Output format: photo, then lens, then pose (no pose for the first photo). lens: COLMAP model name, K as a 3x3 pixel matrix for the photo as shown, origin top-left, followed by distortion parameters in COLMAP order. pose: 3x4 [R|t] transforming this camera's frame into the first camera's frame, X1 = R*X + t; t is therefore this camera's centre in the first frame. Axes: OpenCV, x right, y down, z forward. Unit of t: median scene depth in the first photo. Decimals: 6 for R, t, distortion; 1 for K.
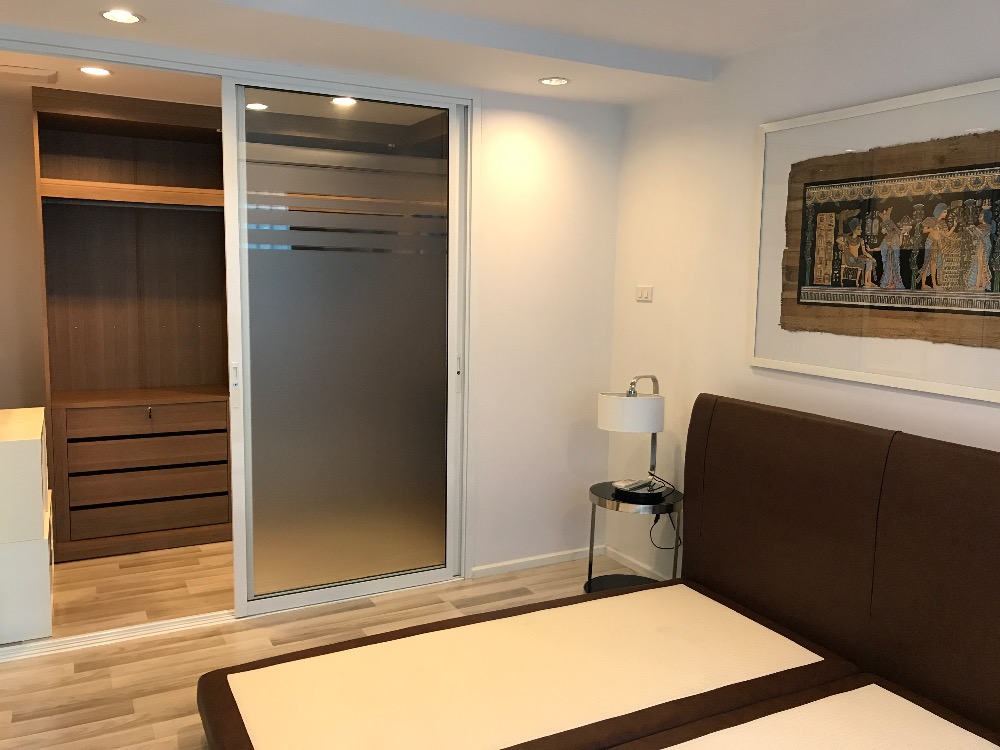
lens RADIAL K [[831.2, 0, 500.0], [0, 831.2, 375.0], [0, 0, 1]] dist [0.000555, 0.010355]
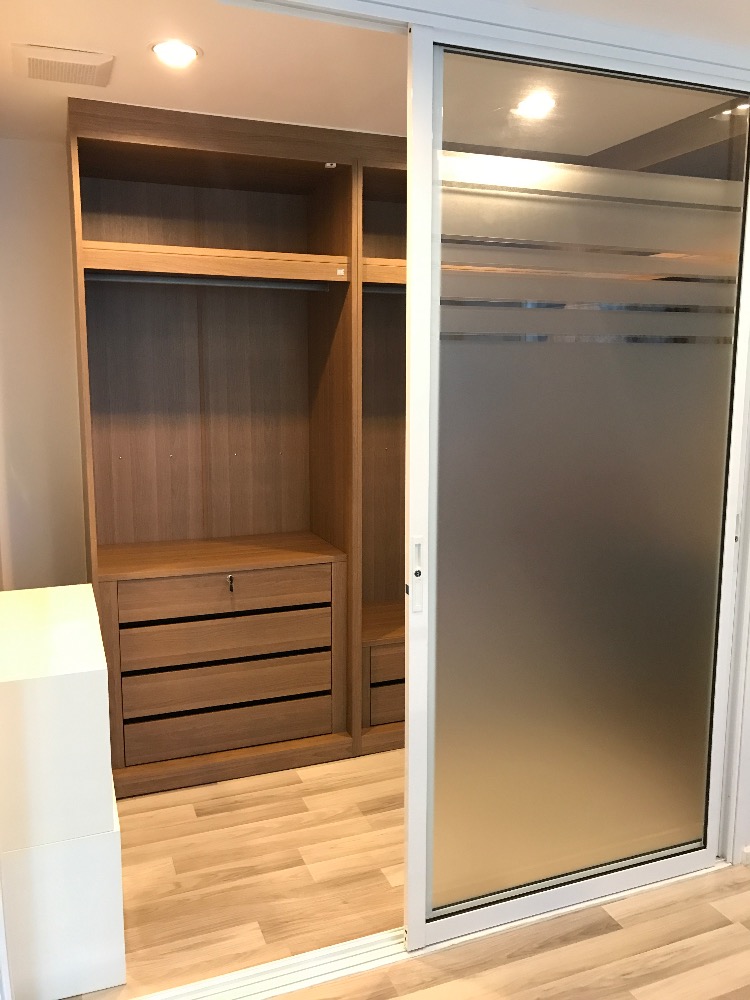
lens RADIAL K [[831.2, 0, 375.0], [0, 831.2, 500.0], [0, 0, 1]] dist [0.000555, 0.010355]
pose [[0.993718, 0.004231, -0.111837, -0.443679], [-0.000263, 0.999371, 0.035468, -0.095807], [0.111917, -0.035216, 0.993093, 0.651932]]
